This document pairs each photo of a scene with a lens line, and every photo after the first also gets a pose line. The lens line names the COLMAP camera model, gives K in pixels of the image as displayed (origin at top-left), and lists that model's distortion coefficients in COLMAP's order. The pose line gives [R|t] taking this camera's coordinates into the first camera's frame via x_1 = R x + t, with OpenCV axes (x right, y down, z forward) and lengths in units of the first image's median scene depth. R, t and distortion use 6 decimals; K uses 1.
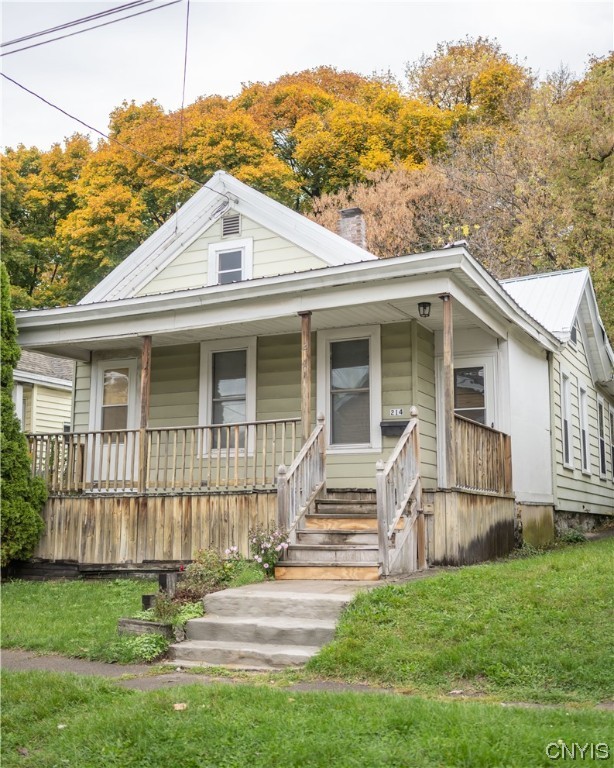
lens RADIAL K [[931.5, 0, 285.0], [0, 931.5, 372.2], [0, 0, 1]] dist [-0.010179, -0.000658]
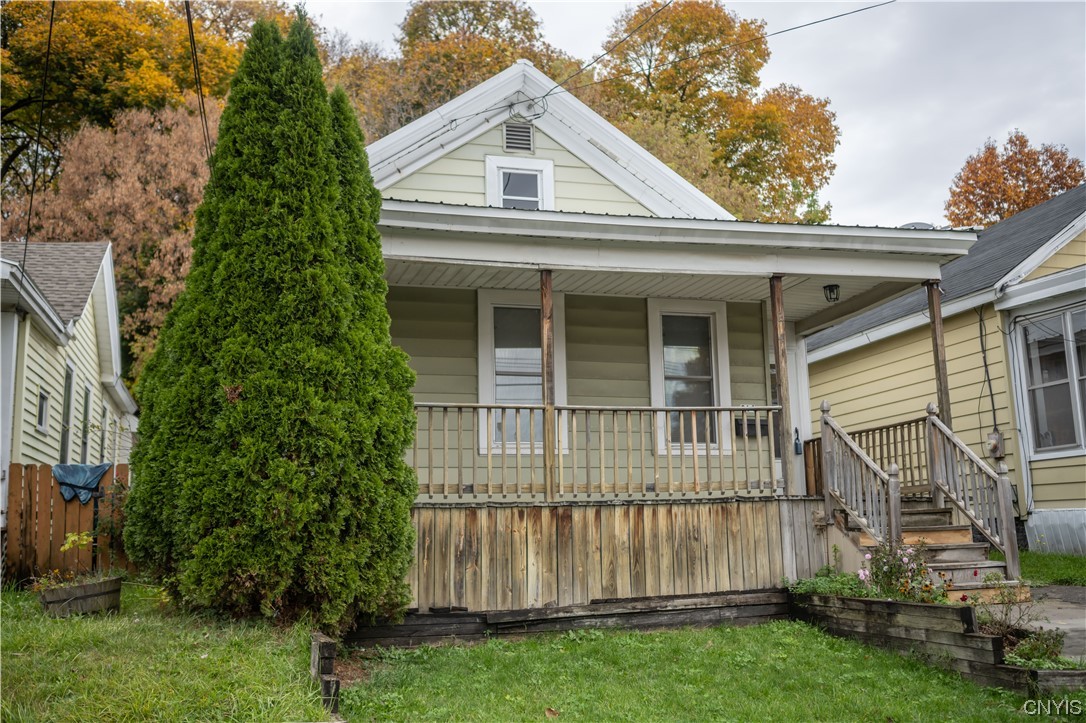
lens RADIAL K [[1027.5, 0, 544.3], [0, 1027.5, 366.8], [0, 0, 1]] dist [-0.003662, -0.001469]
pose [[0.731971, 0.099059, 0.674096, -0.665728], [-0.087084, 0.994862, -0.051635, 0.072110], [-0.675747, -0.020907, 0.736837, 0.457281]]
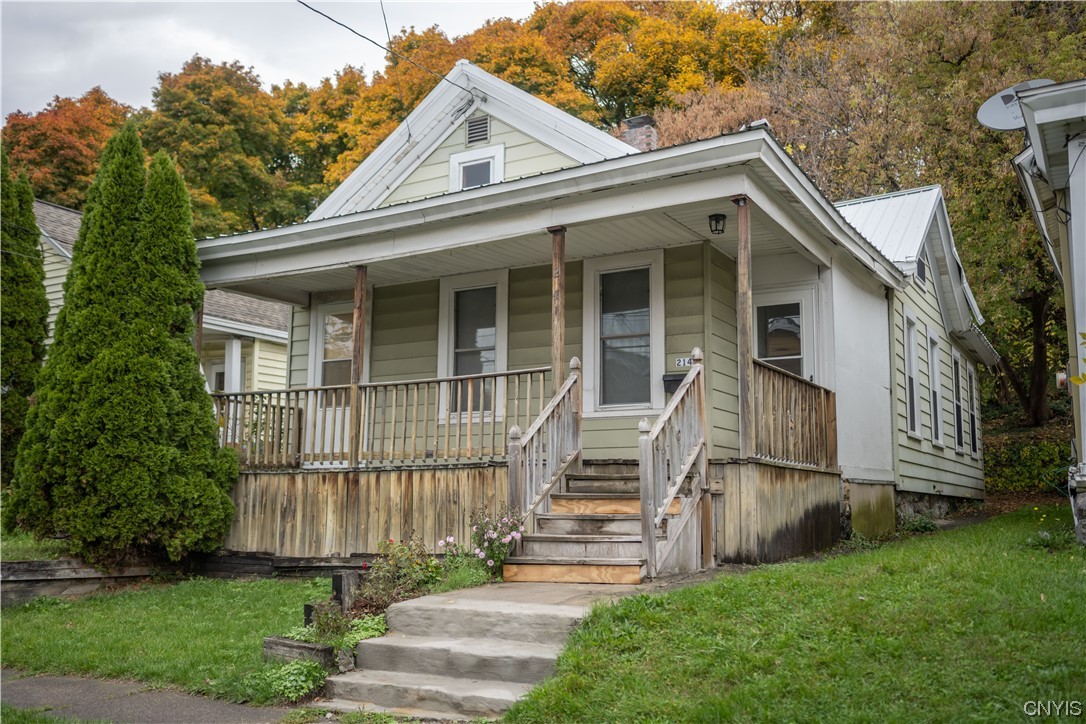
lens RADIAL K [[1024.1, 0, 543.0], [0, 1024.1, 362.0], [0, 0, 1]] dist [-0.003520, -0.003900]
pose [[0.998334, -0.006294, -0.057357, 0.053779], [0.007378, 0.999798, 0.018705, 0.027197], [0.057228, -0.019097, 0.998178, 0.156424]]
